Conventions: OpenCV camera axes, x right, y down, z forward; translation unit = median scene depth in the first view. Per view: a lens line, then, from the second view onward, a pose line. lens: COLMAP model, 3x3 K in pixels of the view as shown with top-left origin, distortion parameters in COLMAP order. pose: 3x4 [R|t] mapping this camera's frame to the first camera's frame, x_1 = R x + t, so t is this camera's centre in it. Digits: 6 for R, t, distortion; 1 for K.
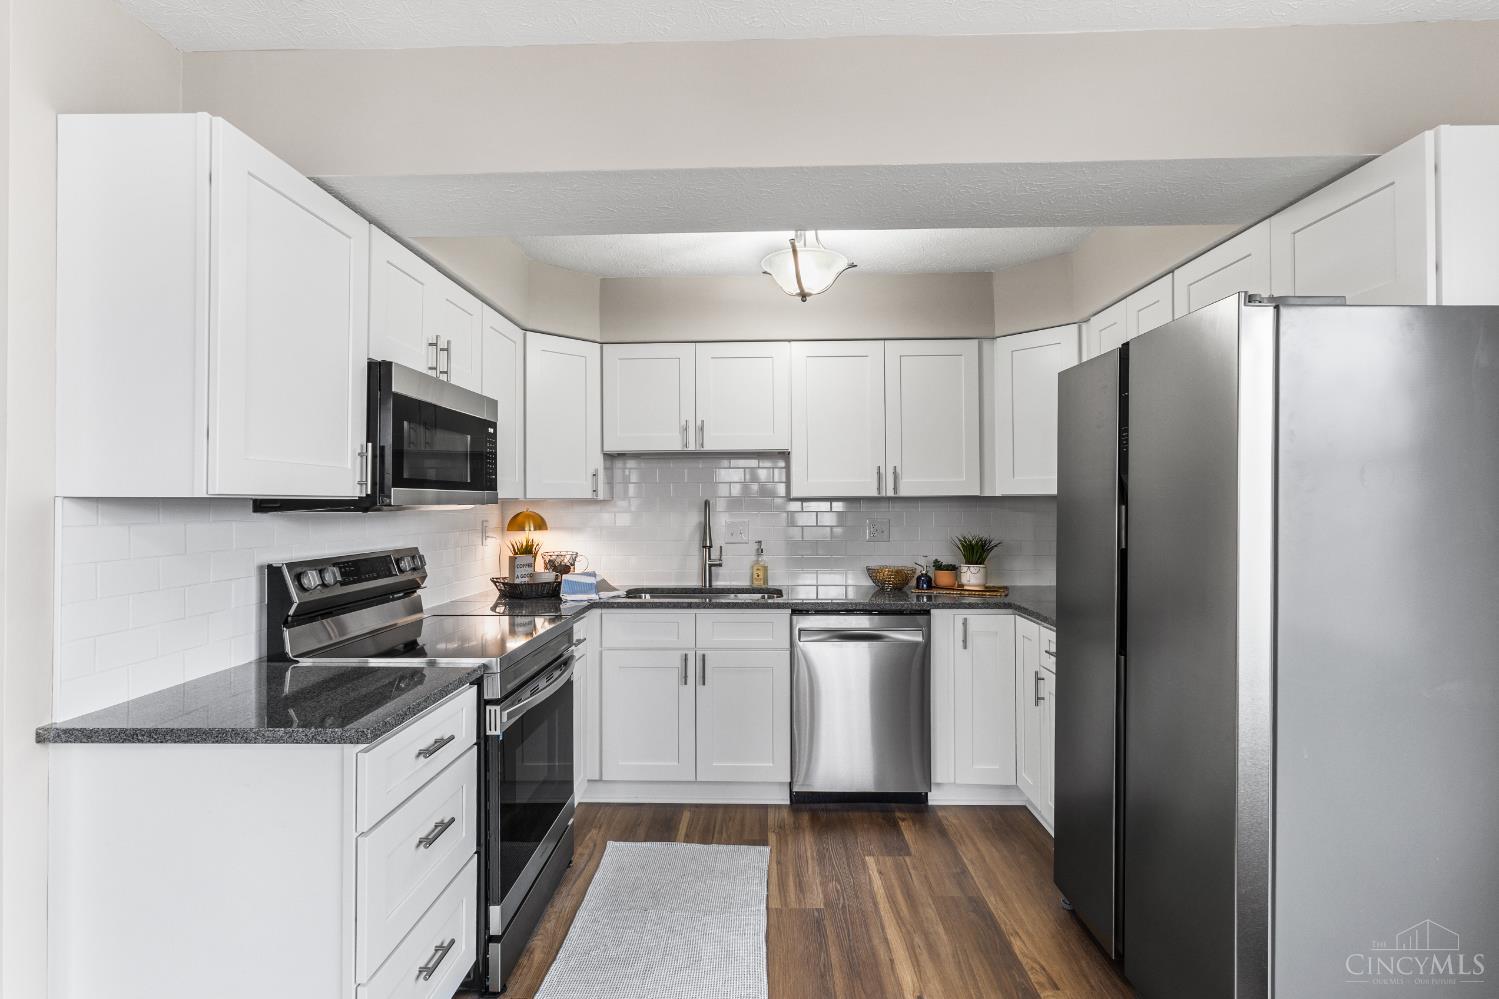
lens RADIAL K [[705.3, 0, 749.5], [0, 705.3, 499.5], [0, 0, 1]] dist [0.001627, 0.000187]
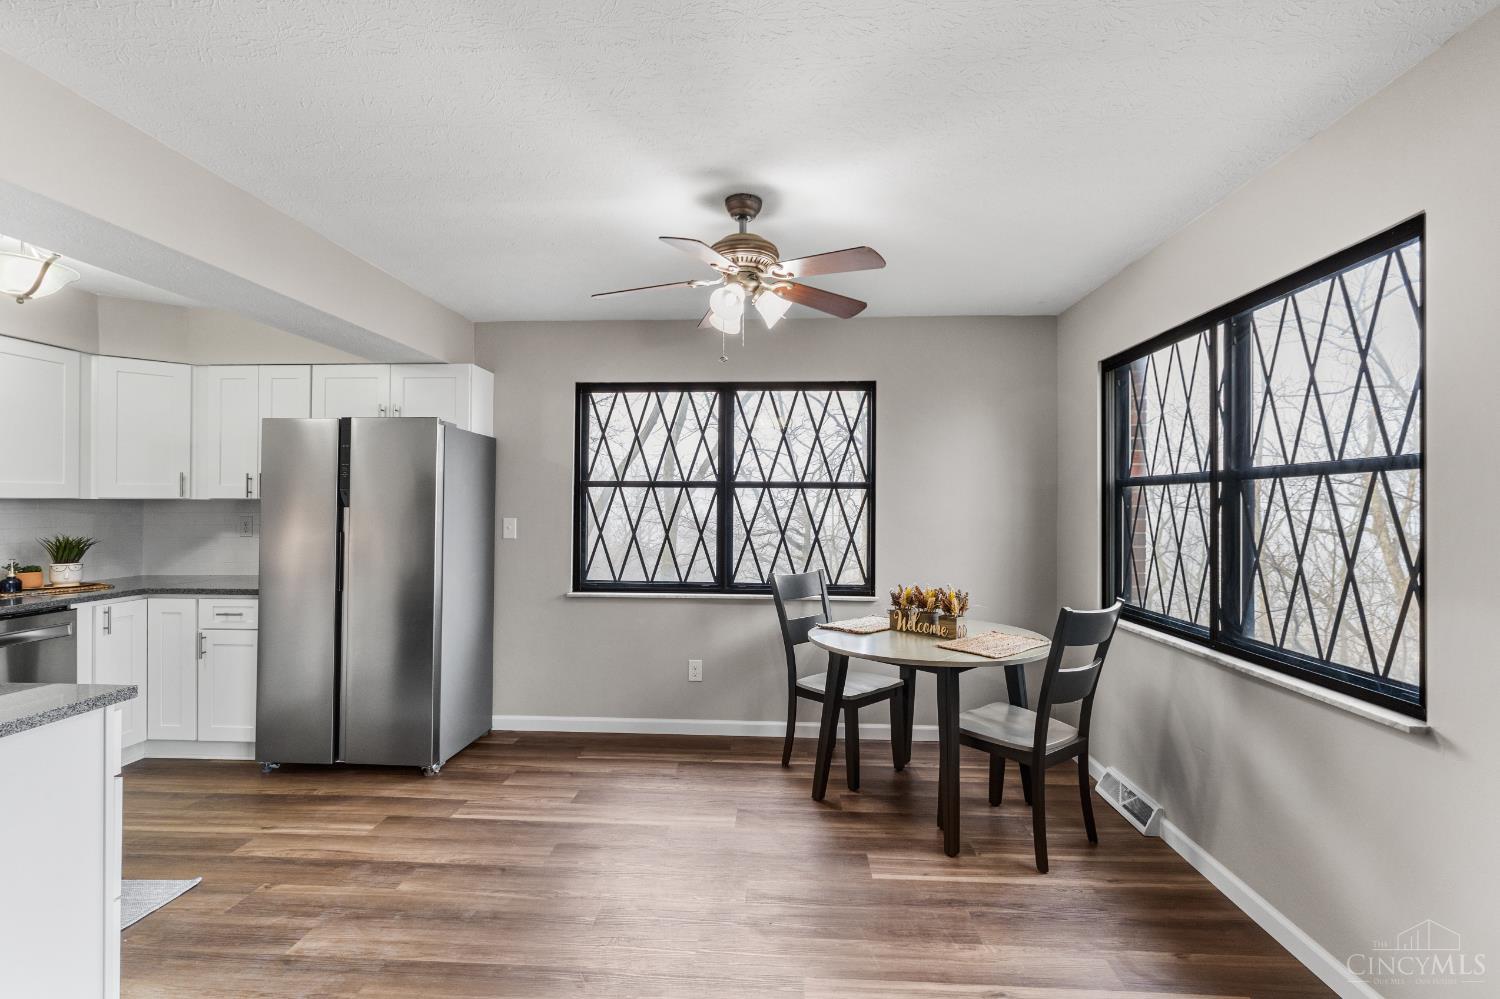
lens RADIAL K [[688.8, 0, 750.0], [0, 688.8, 499.5], [0, 0, 1]] dist [0.000065, 0.000024]
pose [[0.017847, 0.012575, 0.999762, -0.781615], [-0.008355, 0.999888, -0.012428, 0.000600], [-0.999806, -0.008132, 0.017950, -0.048725]]
